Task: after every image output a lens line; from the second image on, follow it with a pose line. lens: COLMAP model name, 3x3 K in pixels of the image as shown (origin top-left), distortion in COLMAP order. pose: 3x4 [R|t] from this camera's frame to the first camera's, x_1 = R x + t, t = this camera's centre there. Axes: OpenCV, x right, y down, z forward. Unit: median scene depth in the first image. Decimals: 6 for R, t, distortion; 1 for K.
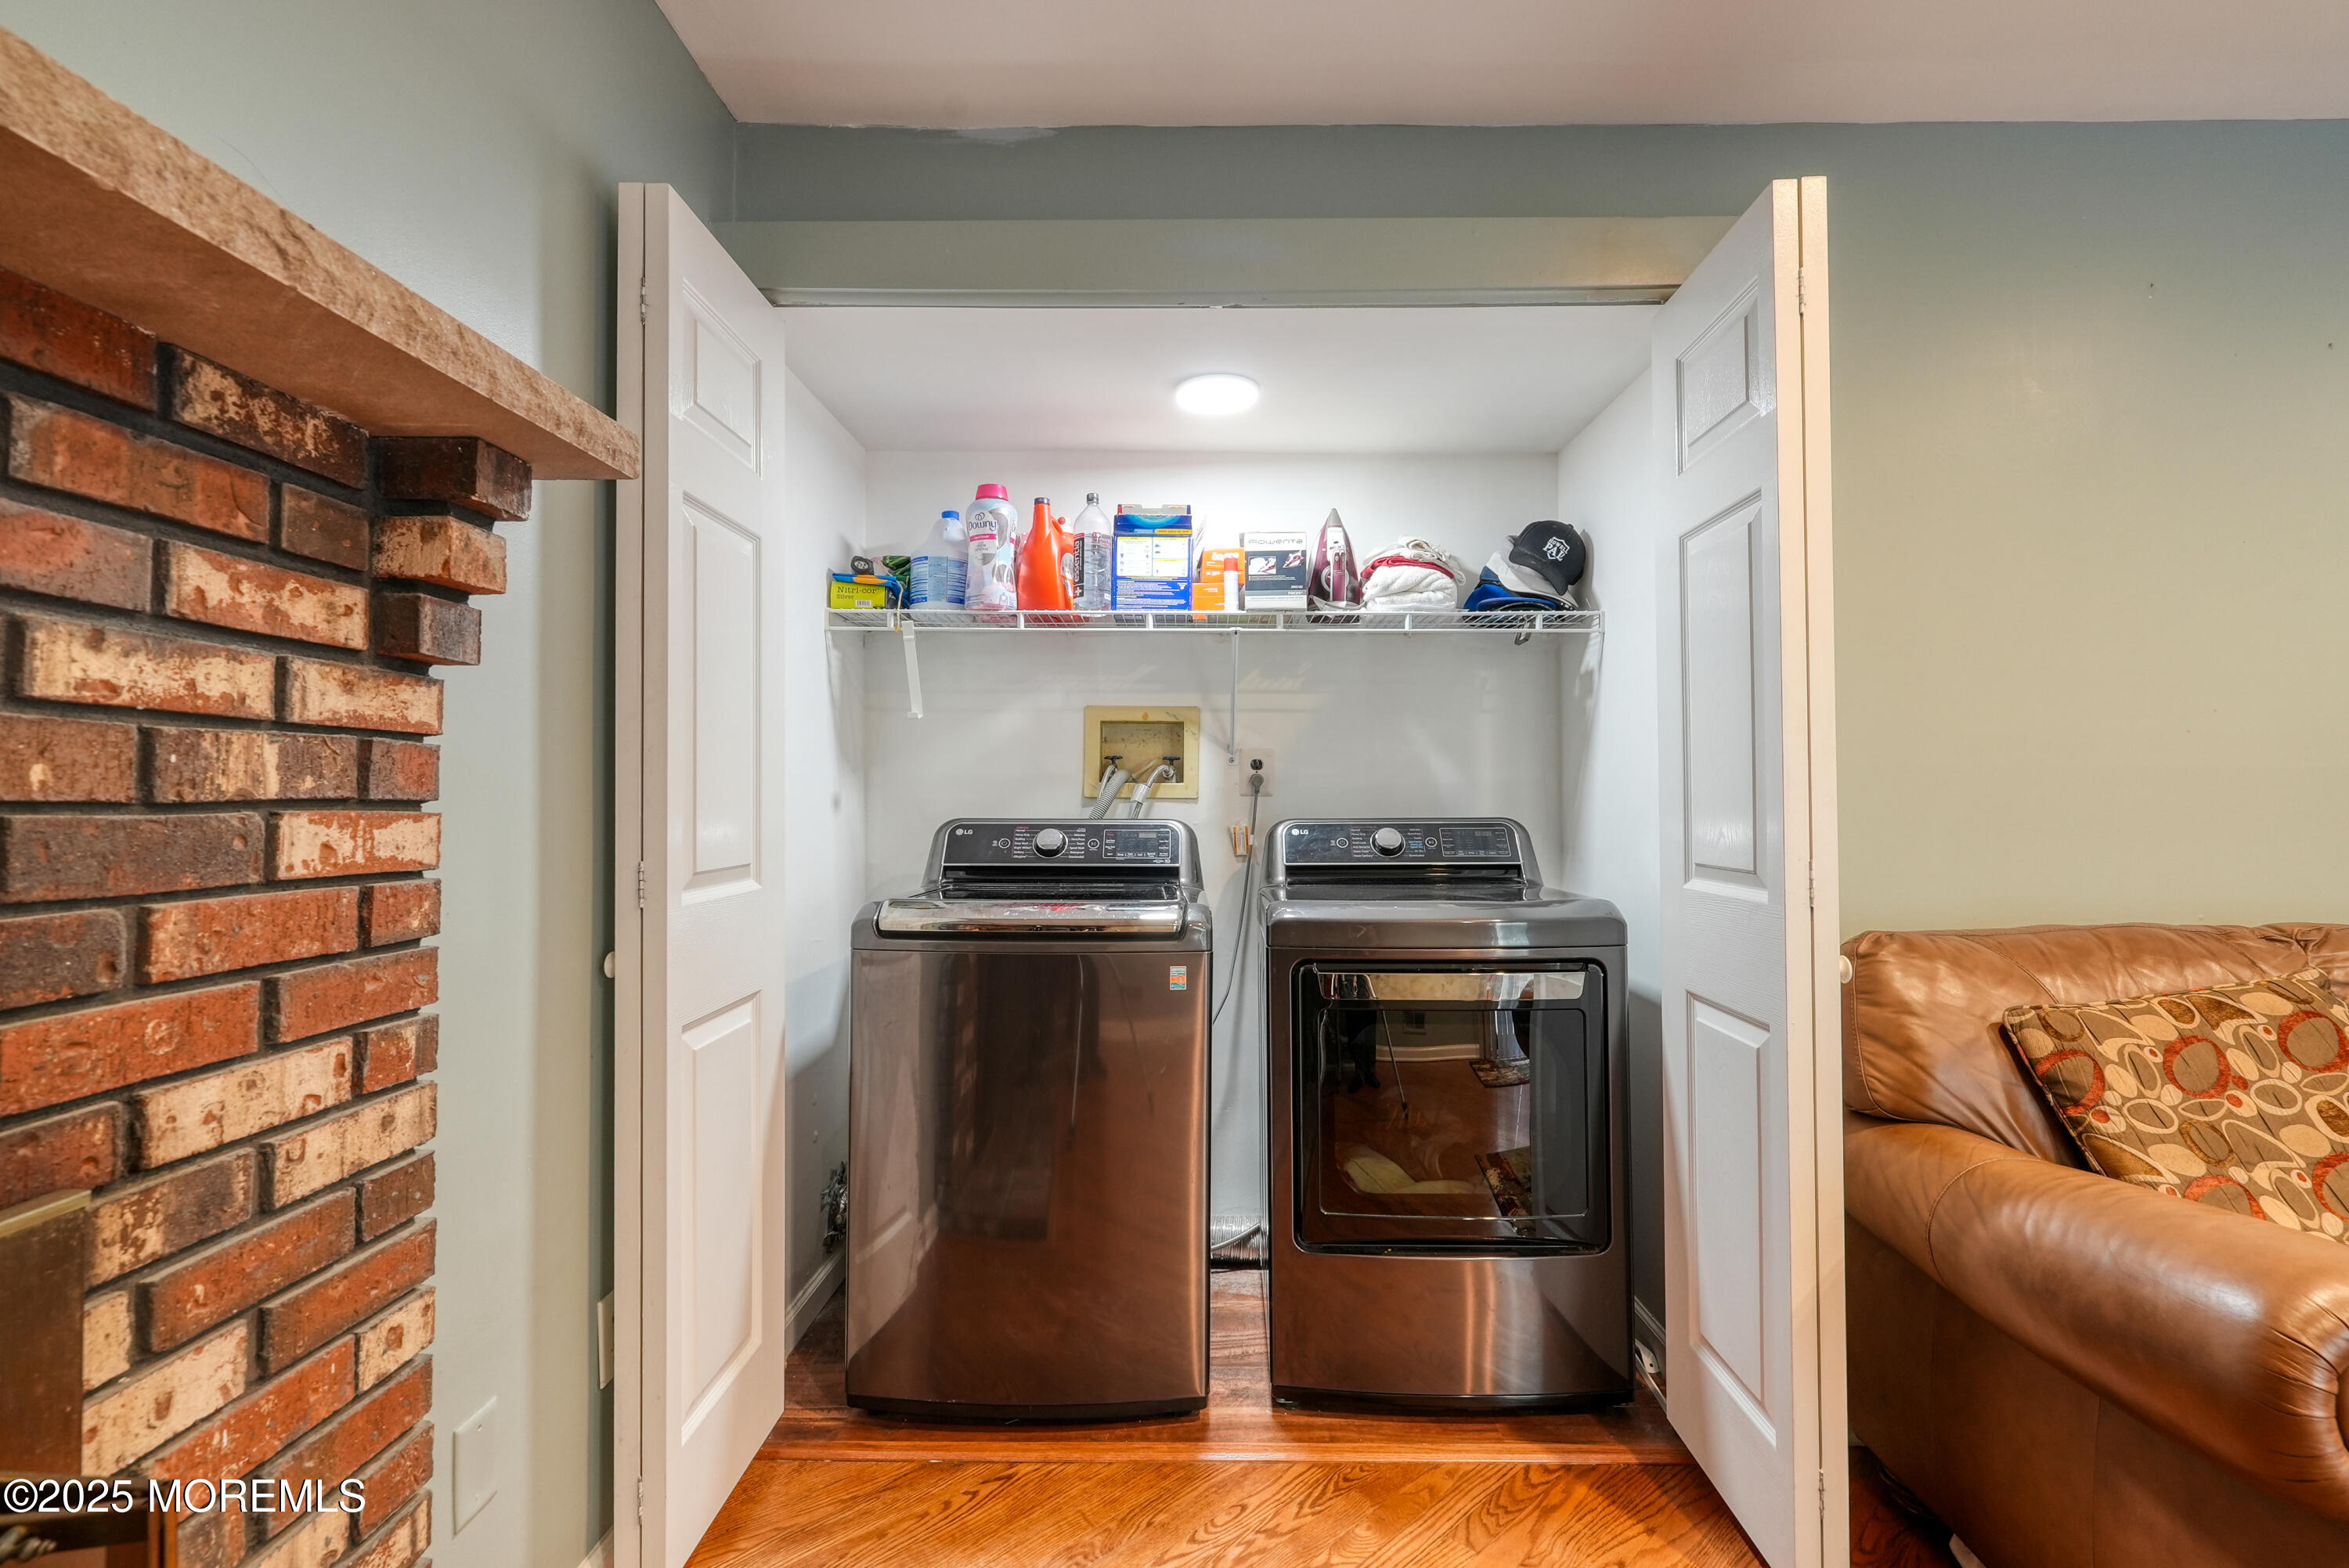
lens RADIAL K [[1066.8, 0, 1180.2], [0, 1066.8, 779.4], [0, 0, 1]] dist [-0.003839, -0.000196]
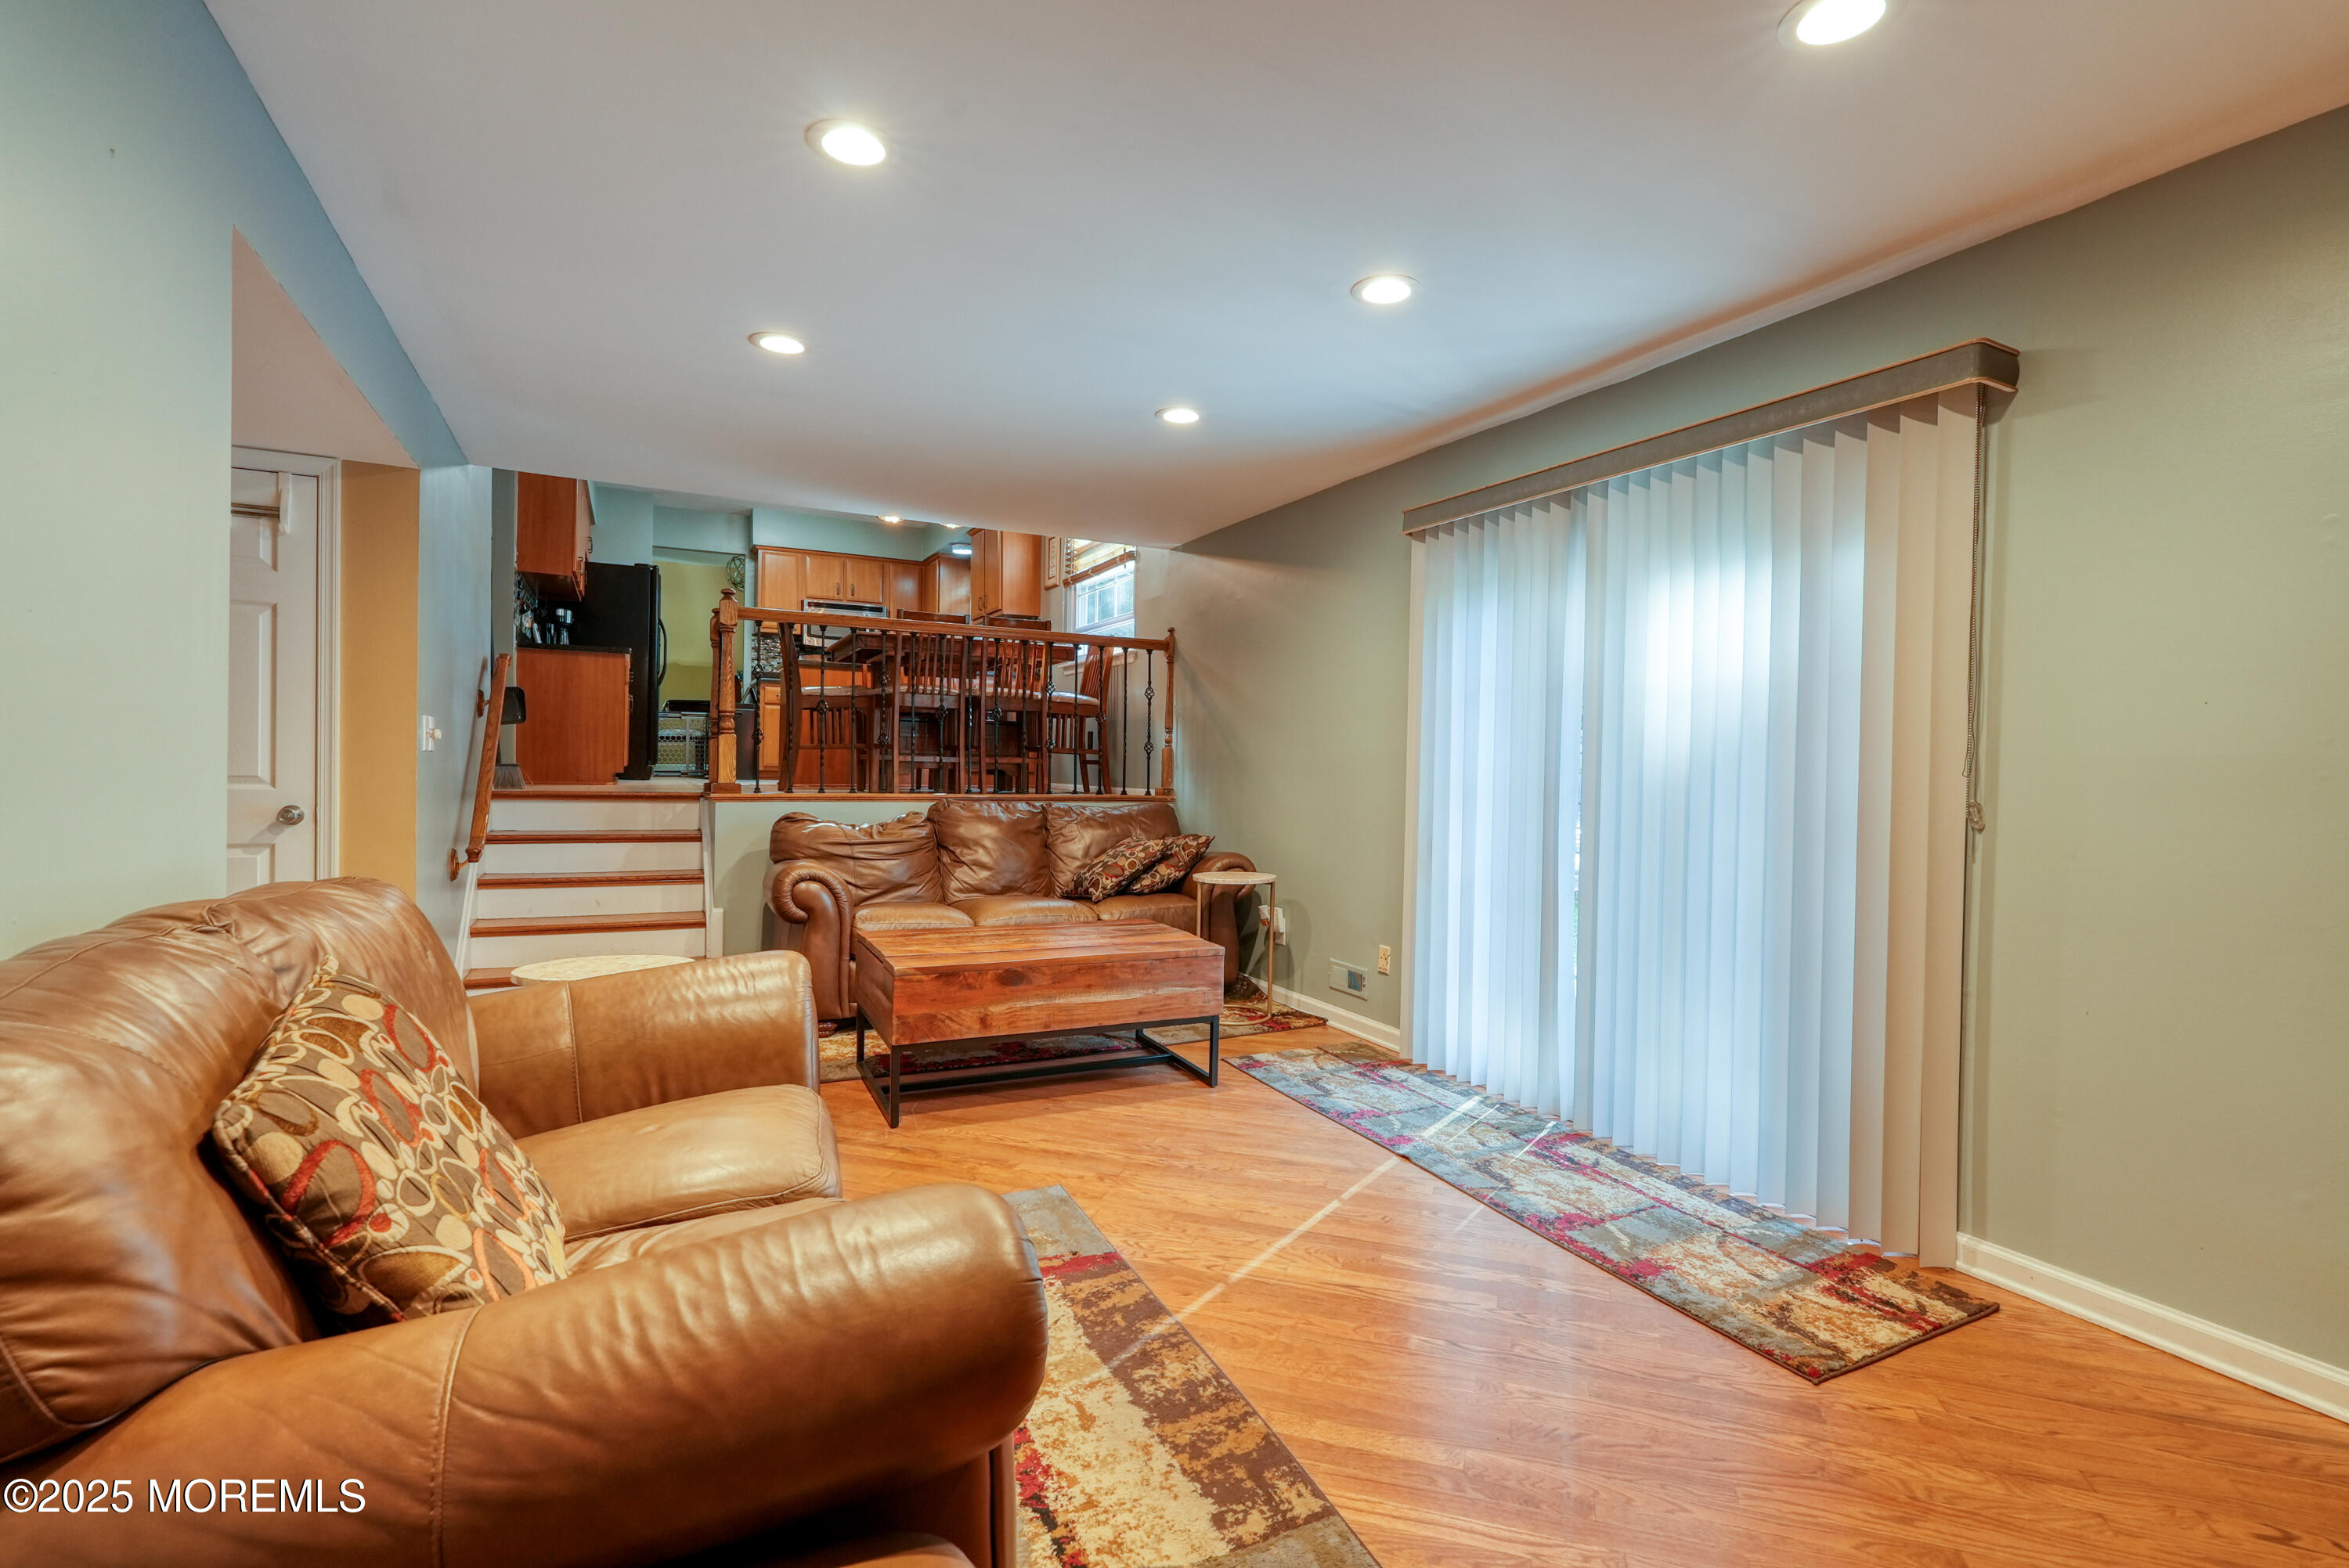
lens RADIAL K [[1066.8, 0, 1177.0], [0, 1066.8, 782.5], [0, 0, 1]] dist [-0.003839, -0.000196]
pose [[-0.468412, -0.019245, 0.883301, 0.043821], [-0.026273, 0.999624, 0.007847, 0.020545], [-0.883120, -0.019531, -0.468741, 0.851375]]
